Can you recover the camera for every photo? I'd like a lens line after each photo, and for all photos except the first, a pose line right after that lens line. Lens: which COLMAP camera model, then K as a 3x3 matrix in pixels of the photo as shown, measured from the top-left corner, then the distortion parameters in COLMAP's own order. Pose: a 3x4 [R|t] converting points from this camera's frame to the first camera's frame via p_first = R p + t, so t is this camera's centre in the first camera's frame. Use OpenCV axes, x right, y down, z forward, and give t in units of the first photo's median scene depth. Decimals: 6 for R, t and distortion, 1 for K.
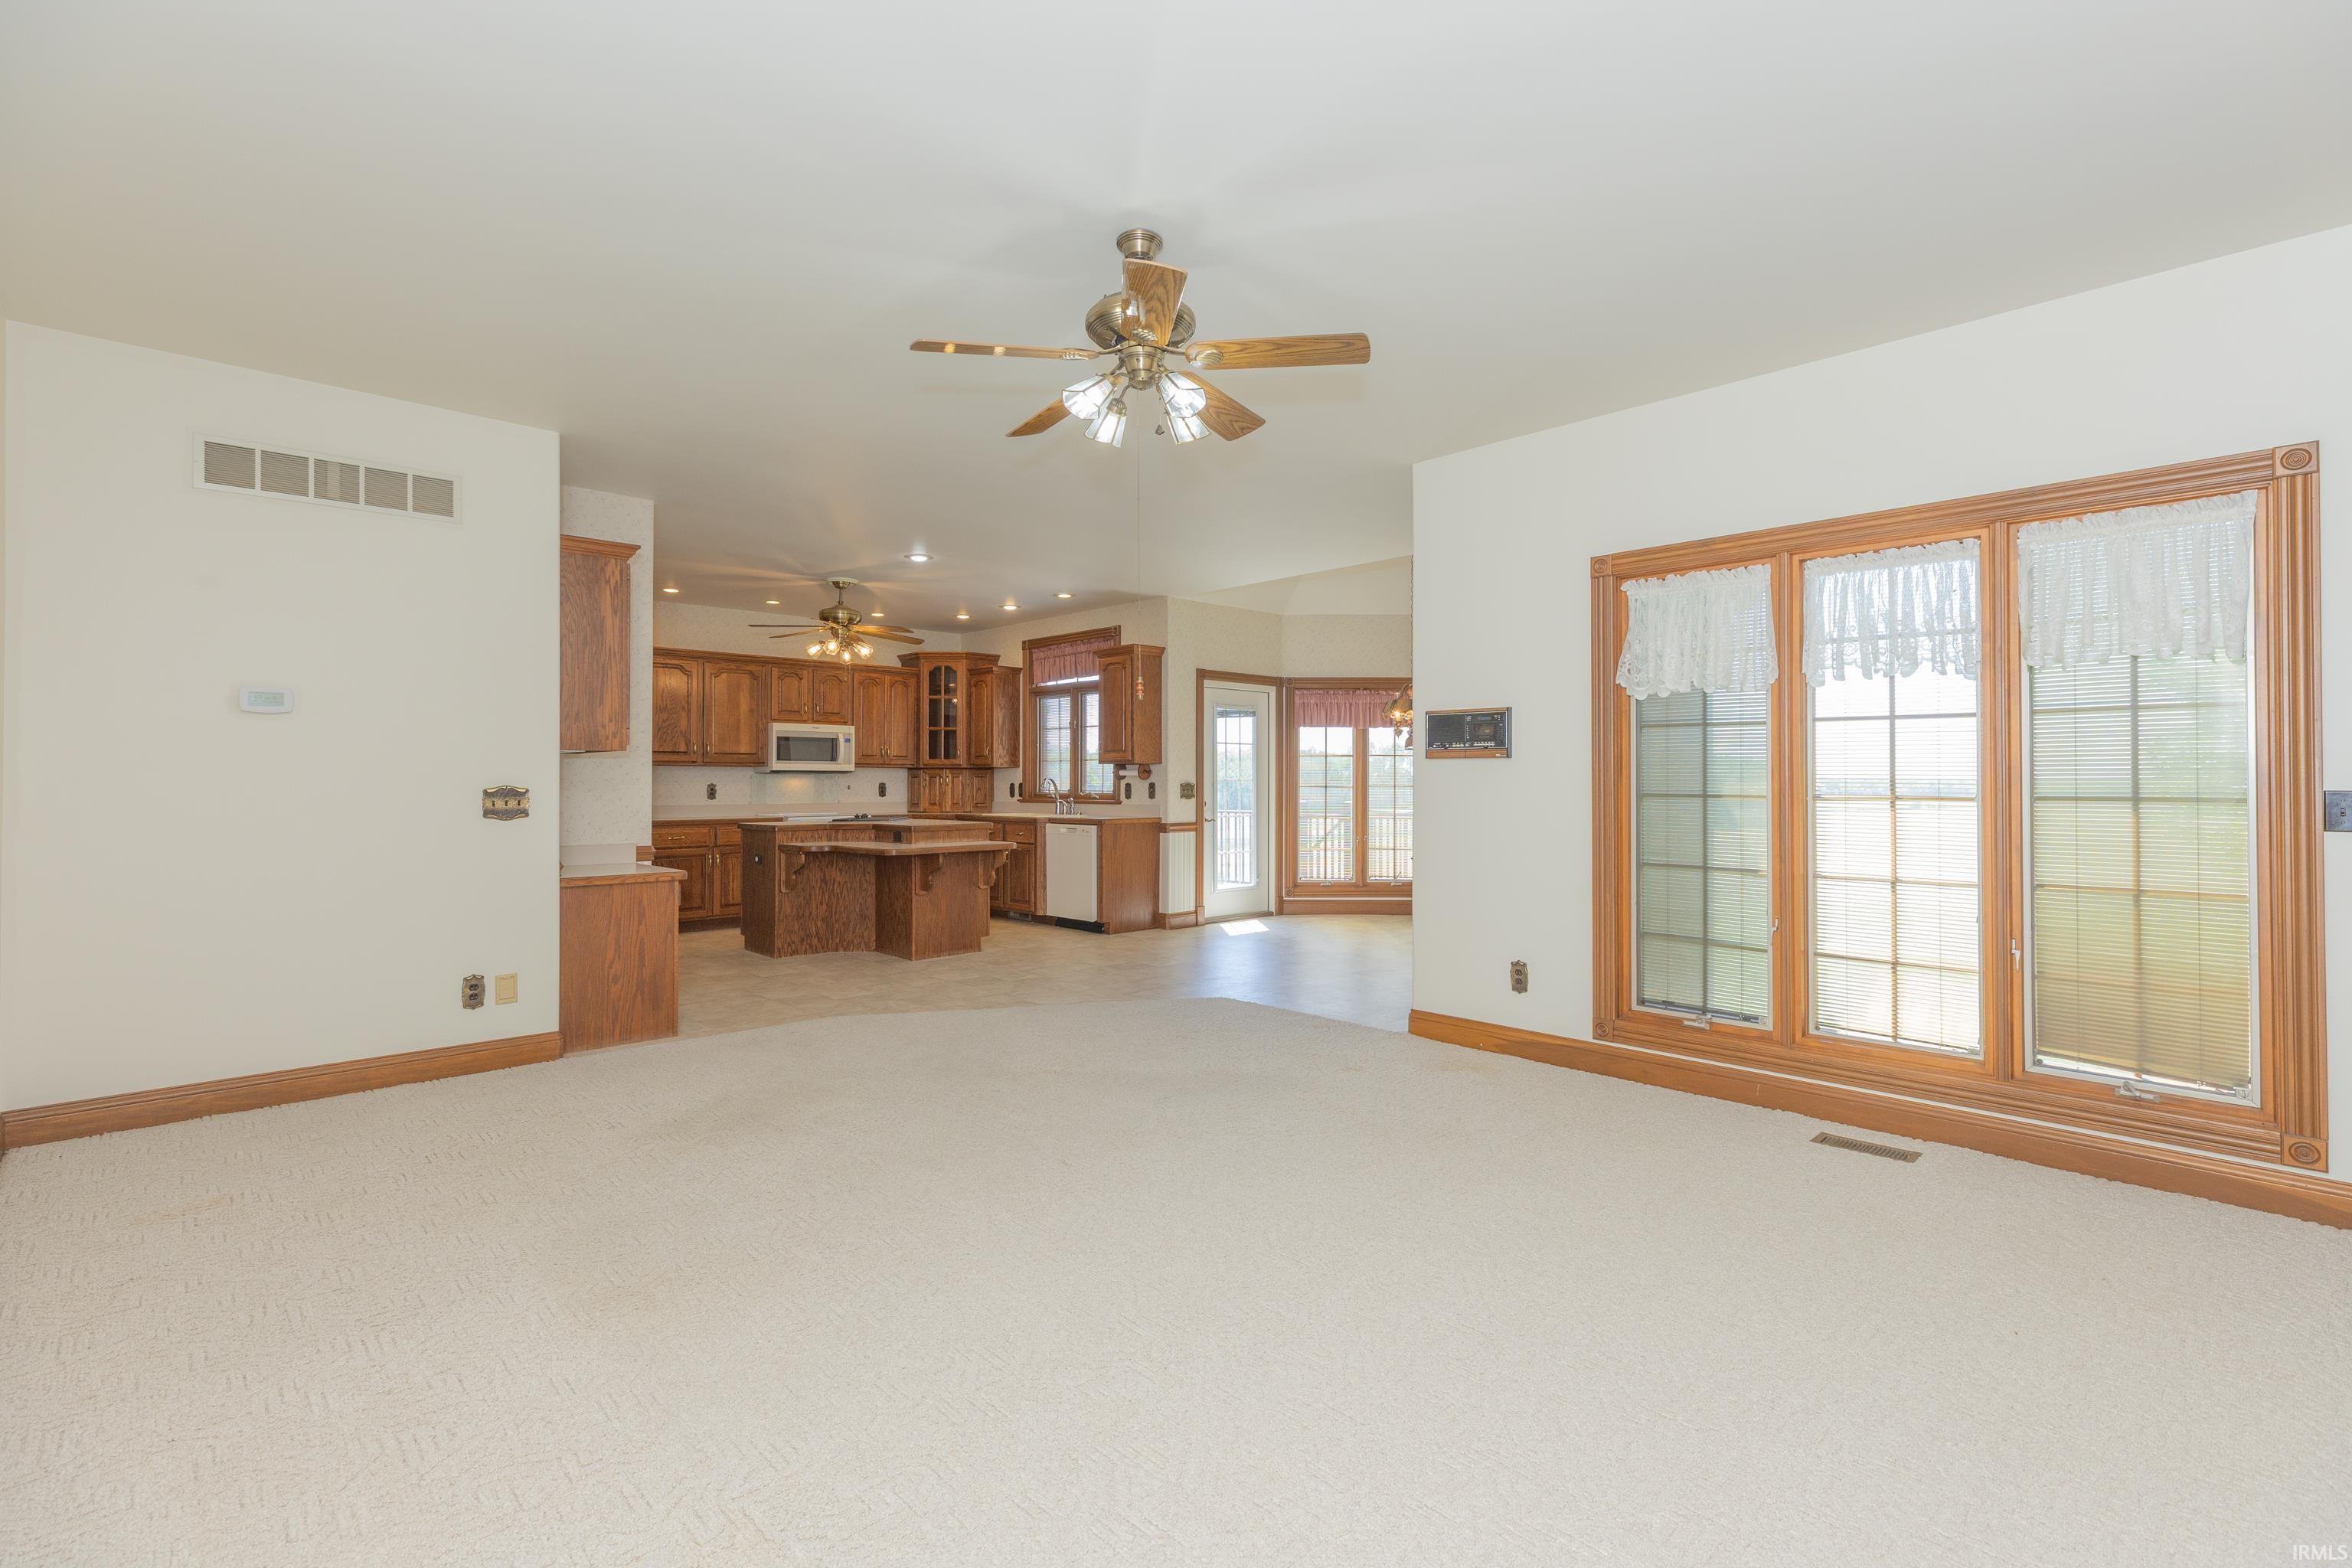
lens RADIAL K [[1036.7, 0, 1165.5], [0, 1036.7, 774.7], [0, 0, 1]] dist [0.002139, 0.002580]
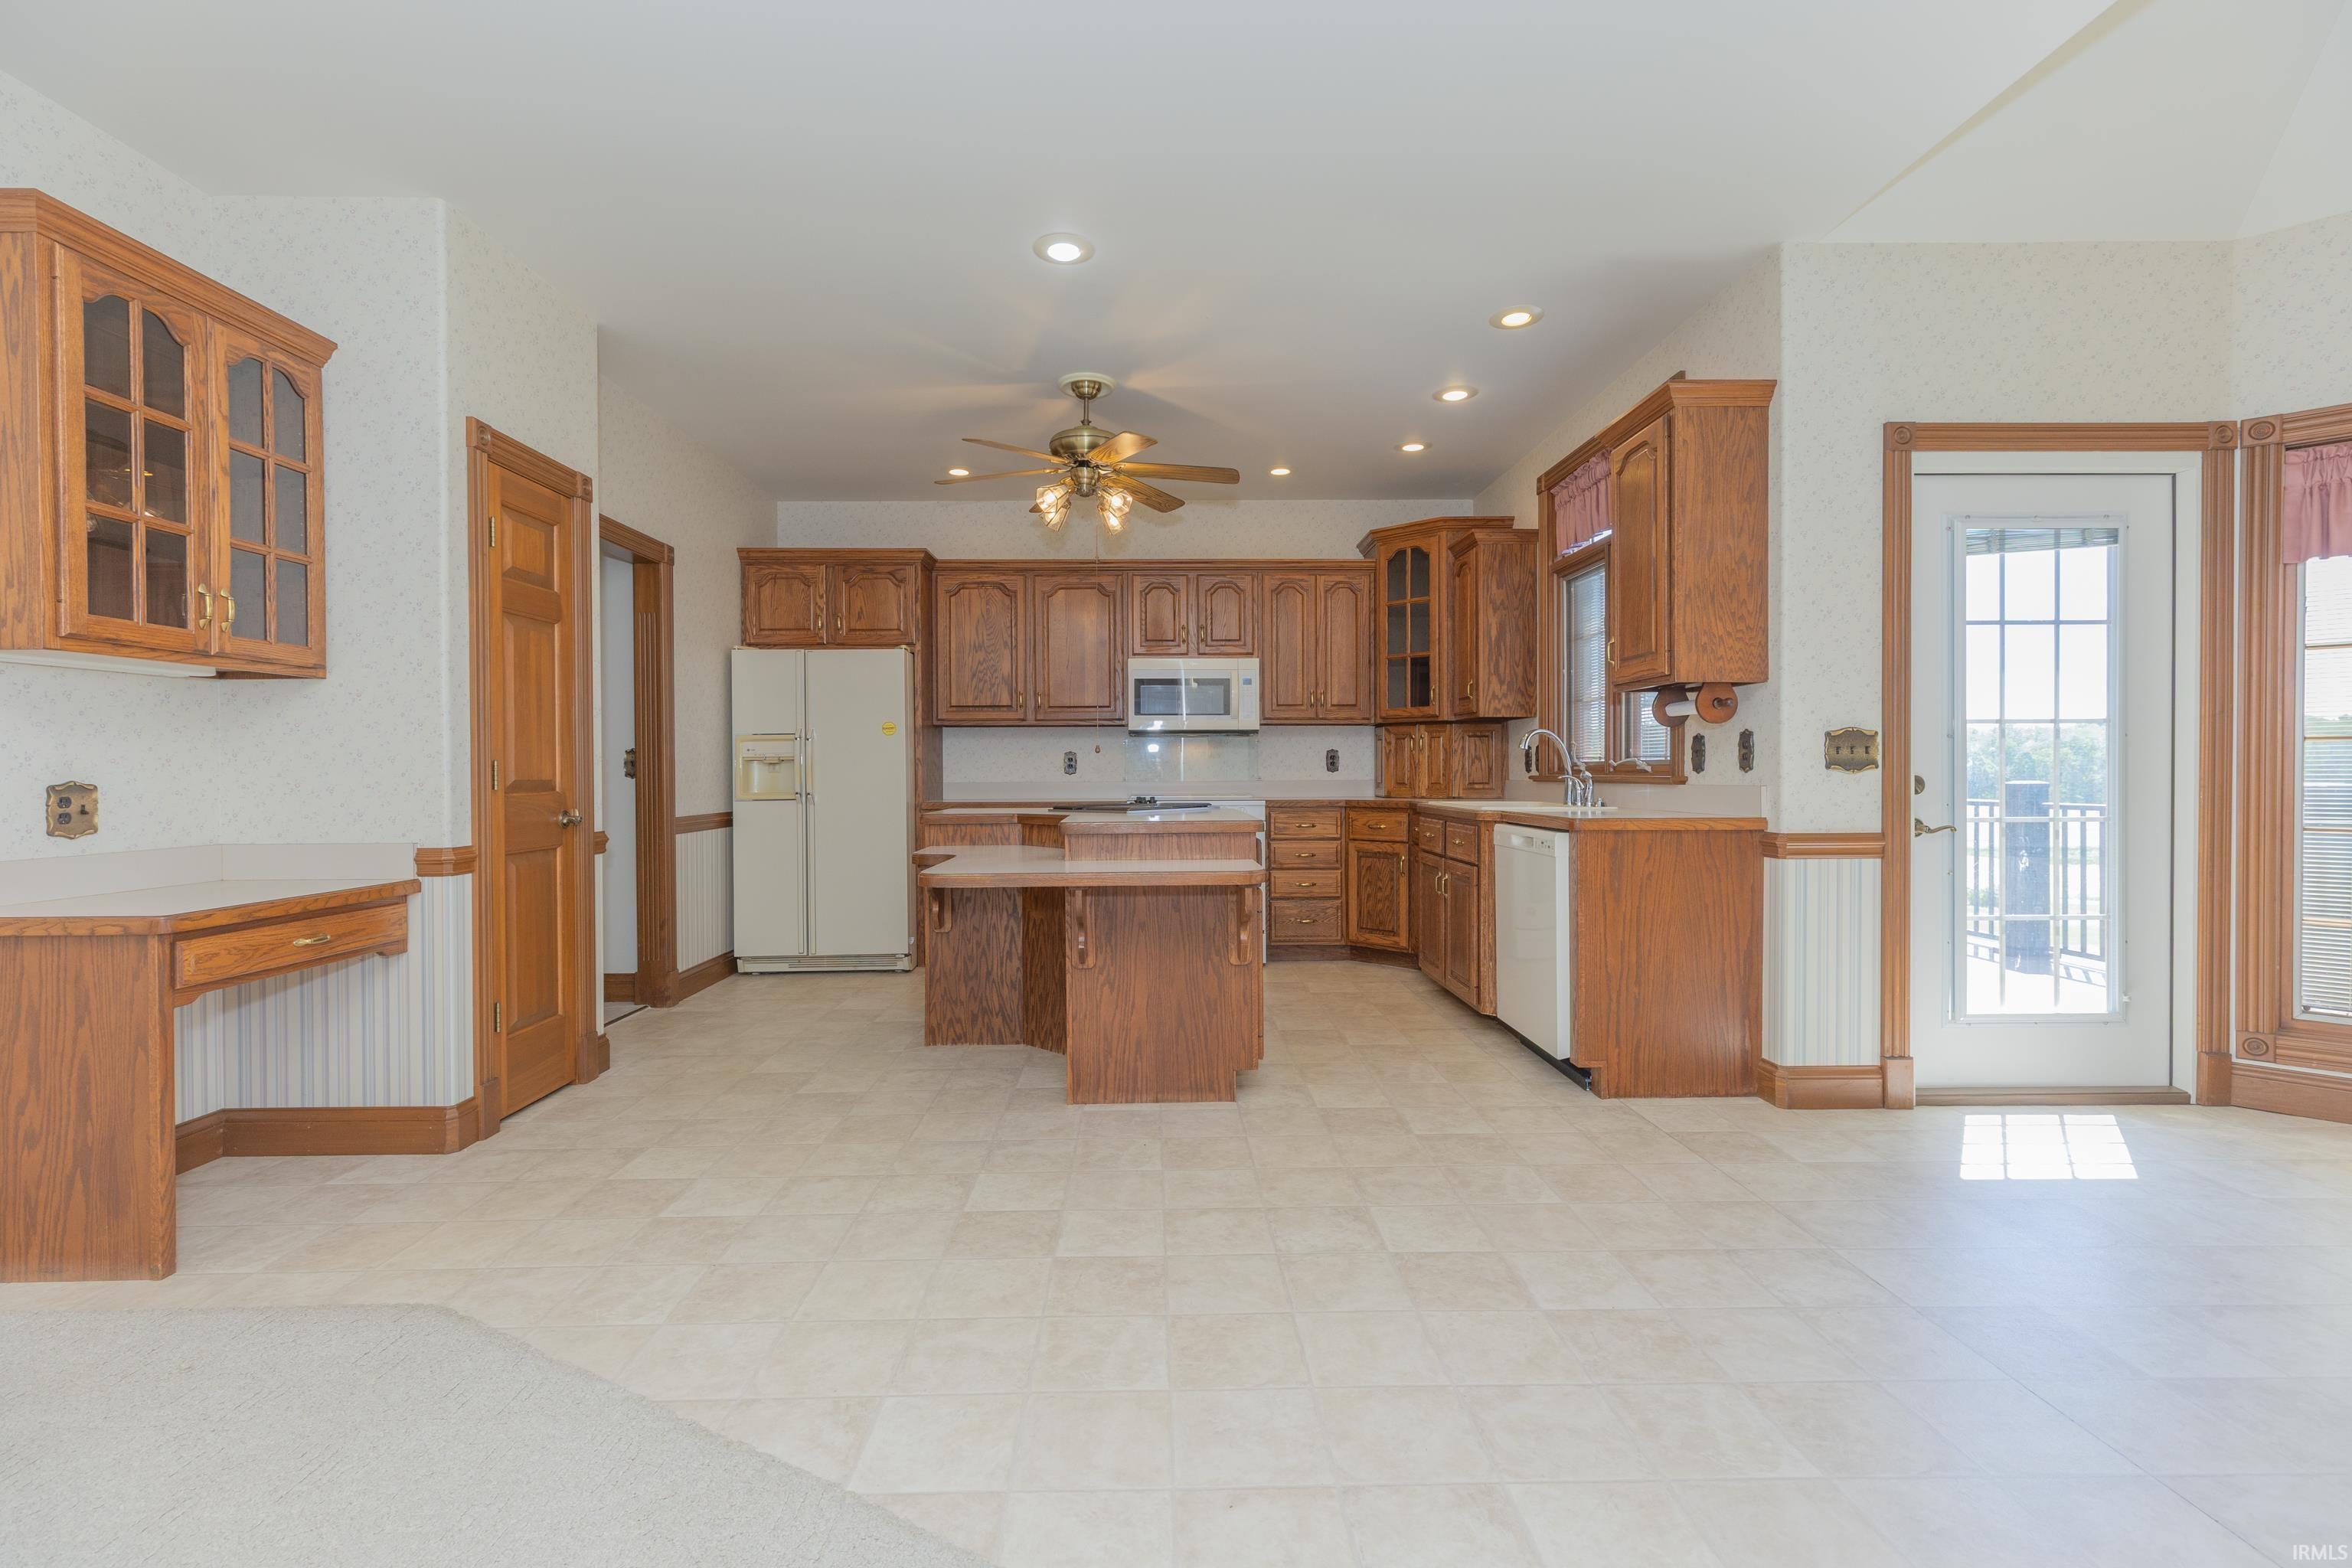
lens RADIAL K [[1036.7, 0, 1176.2], [0, 1036.7, 779.4], [0, 0, 1]] dist [0.002139, 0.002580]
pose [[0.745421, 0.003360, -0.666586, 0.087700], [0.009020, 0.999845, 0.015127, 0.017798], [0.666533, -0.017288, 0.745275, 0.533165]]
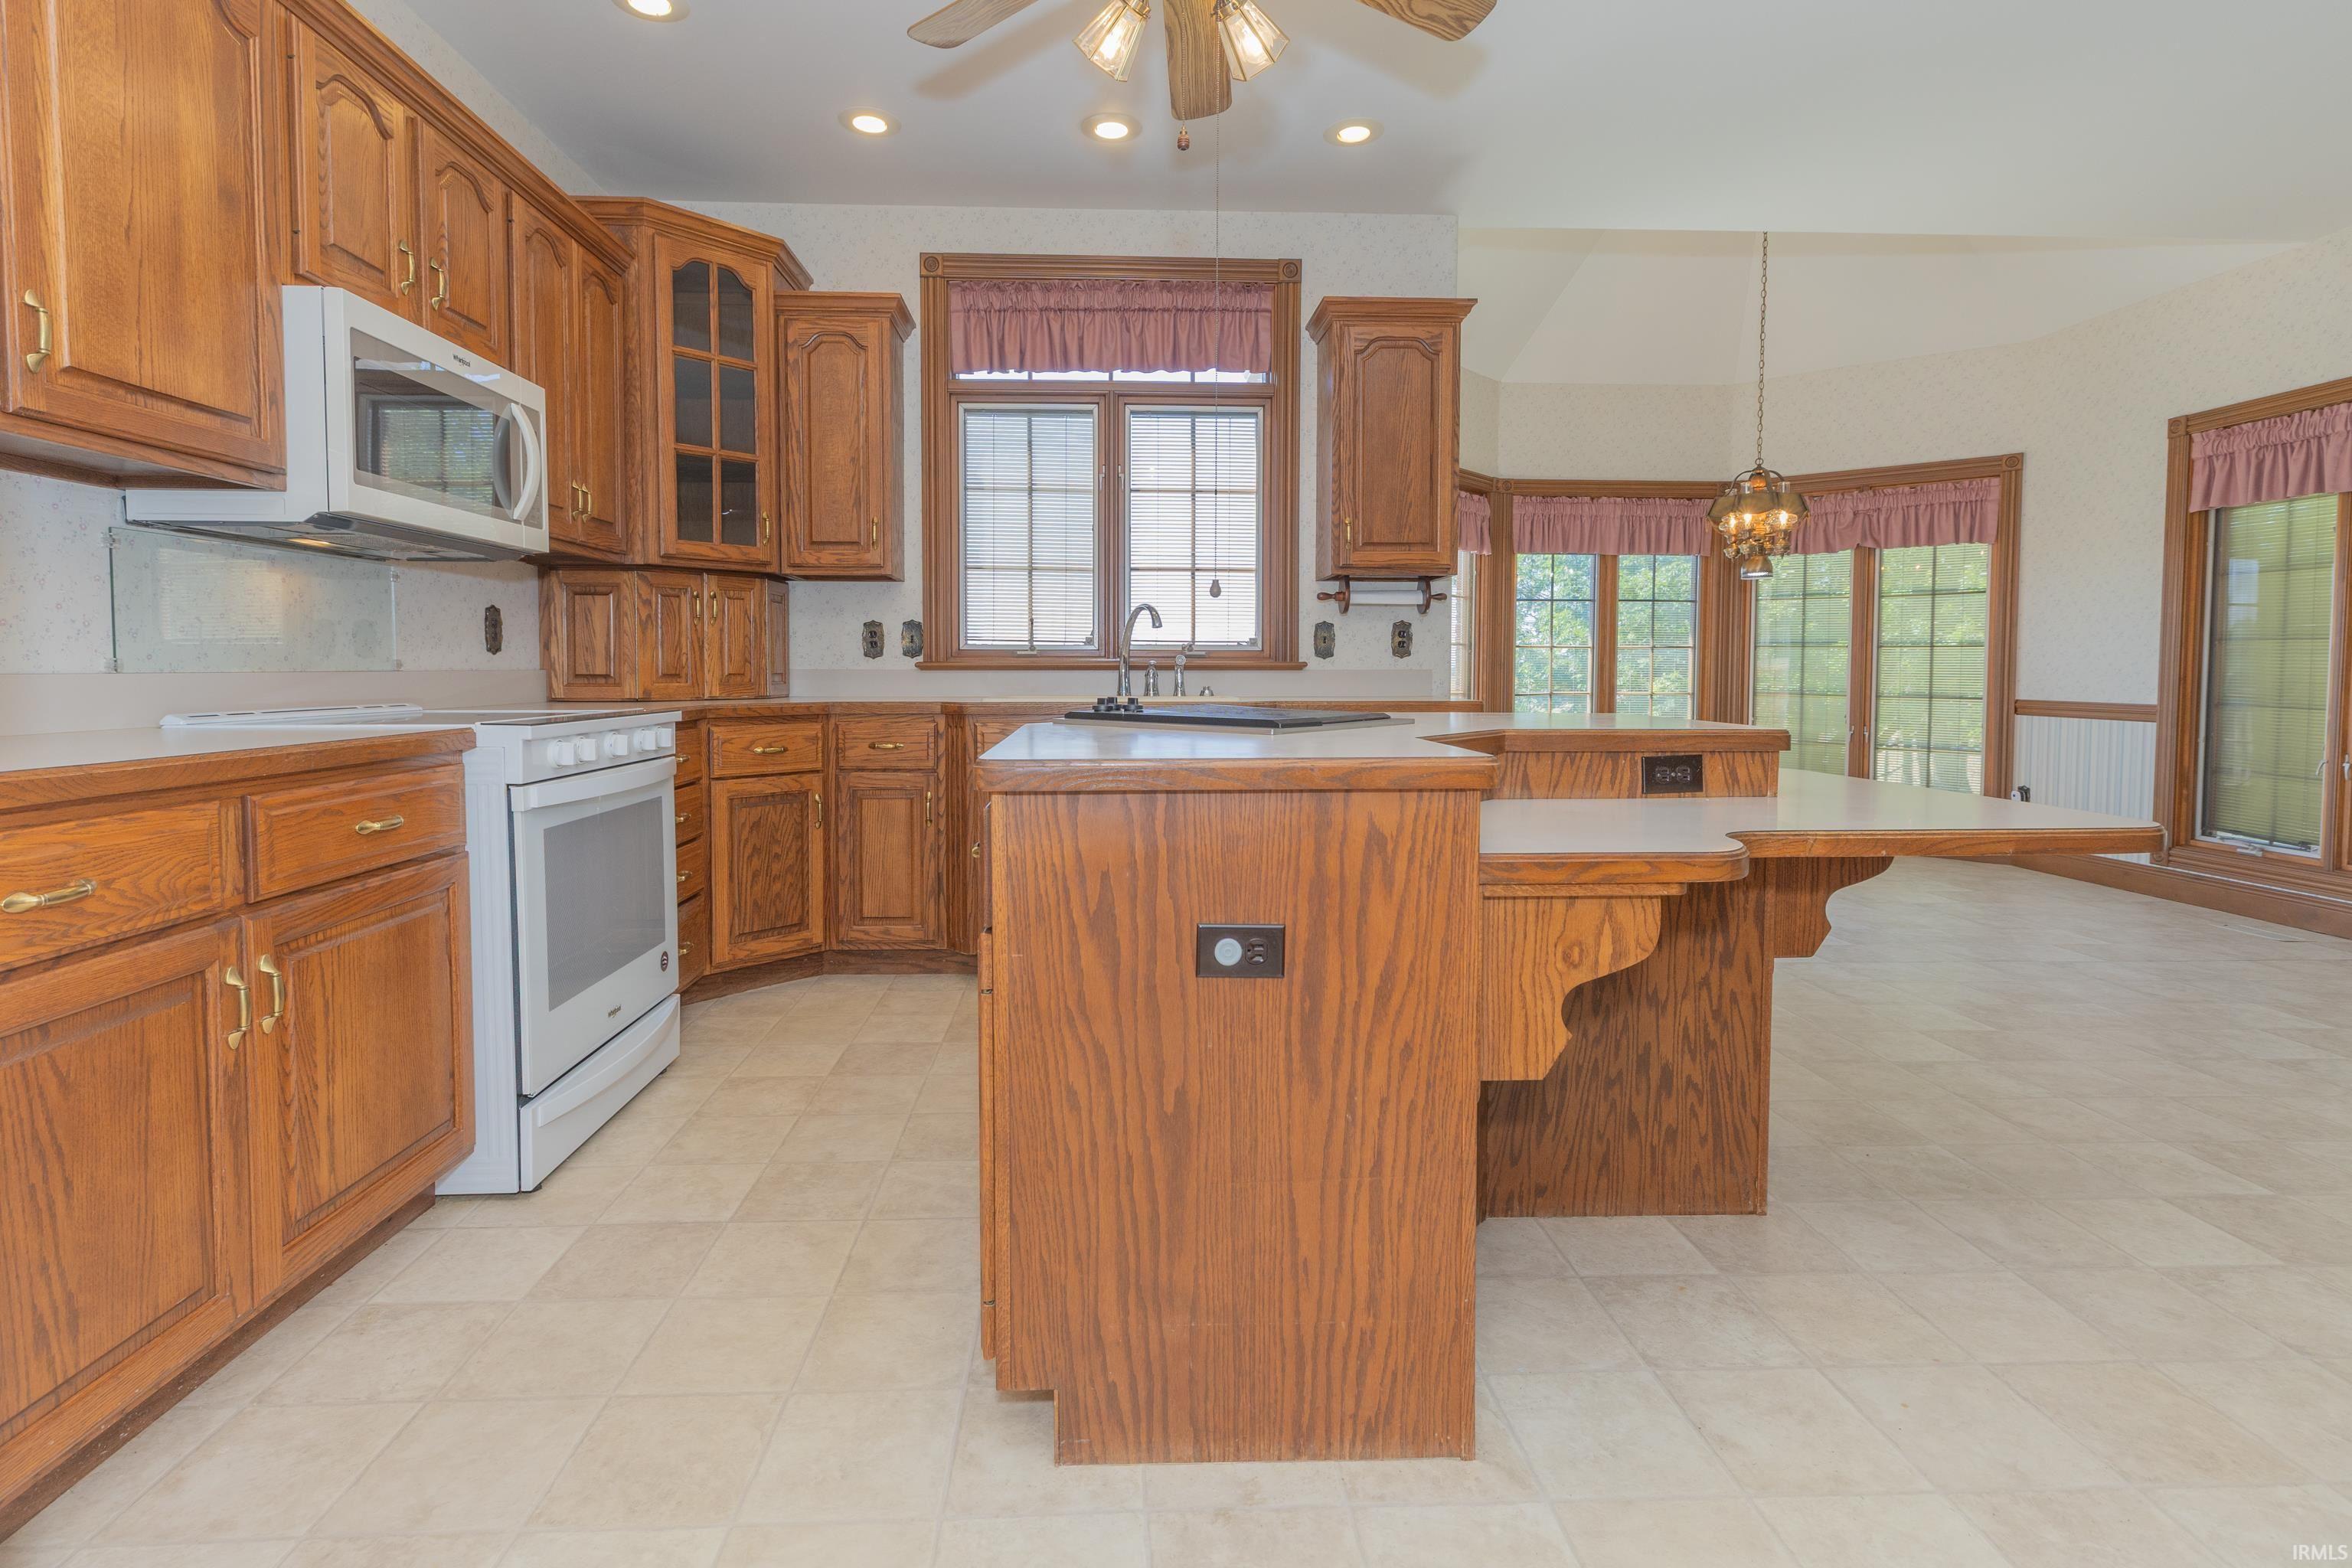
lens RADIAL K [[1128.8, 0, 1137.2], [0, 1128.8, 714.3], [0, 0, 1]] dist [-0.000163, 0.000081]
pose [[0.661369, -0.027181, 0.749568, -0.453202], [-0.008796, 0.998993, 0.043986, 0.026606], [-0.750009, -0.035684, 0.660464, 0.730890]]
